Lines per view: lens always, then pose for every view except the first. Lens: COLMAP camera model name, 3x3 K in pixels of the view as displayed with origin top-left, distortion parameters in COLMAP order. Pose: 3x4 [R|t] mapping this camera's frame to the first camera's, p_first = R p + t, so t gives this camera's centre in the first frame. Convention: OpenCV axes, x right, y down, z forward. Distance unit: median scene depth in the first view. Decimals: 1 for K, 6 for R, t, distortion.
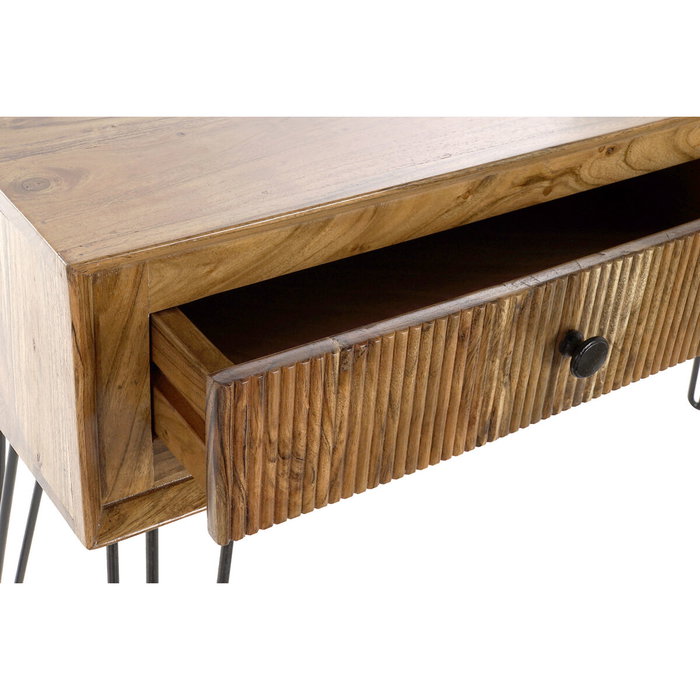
lens RADIAL K [[1227.4, 0, 350.9], [0, 1227.4, 350.5], [0, 0, 1]] dist [0.028742, 0.000000]
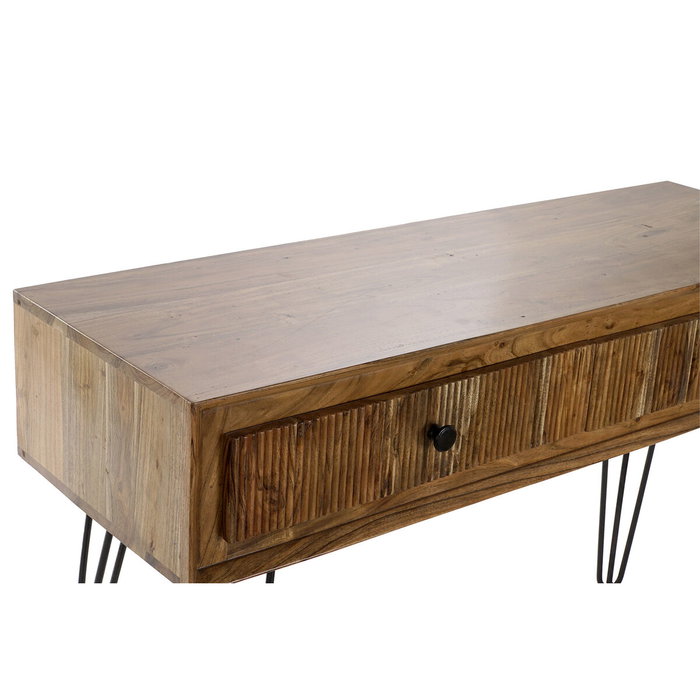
lens RADIAL K [[1189.5, 0, 351.3], [0, 1189.5, 347.7], [0, 0, 1]] dist [0.103822, 0.000000]
pose [[0.997157, -0.037310, 0.065465, -0.036353], [0.050484, 0.975782, -0.212842, 0.242694], [-0.055939, 0.215542, 0.974891, -0.643490]]
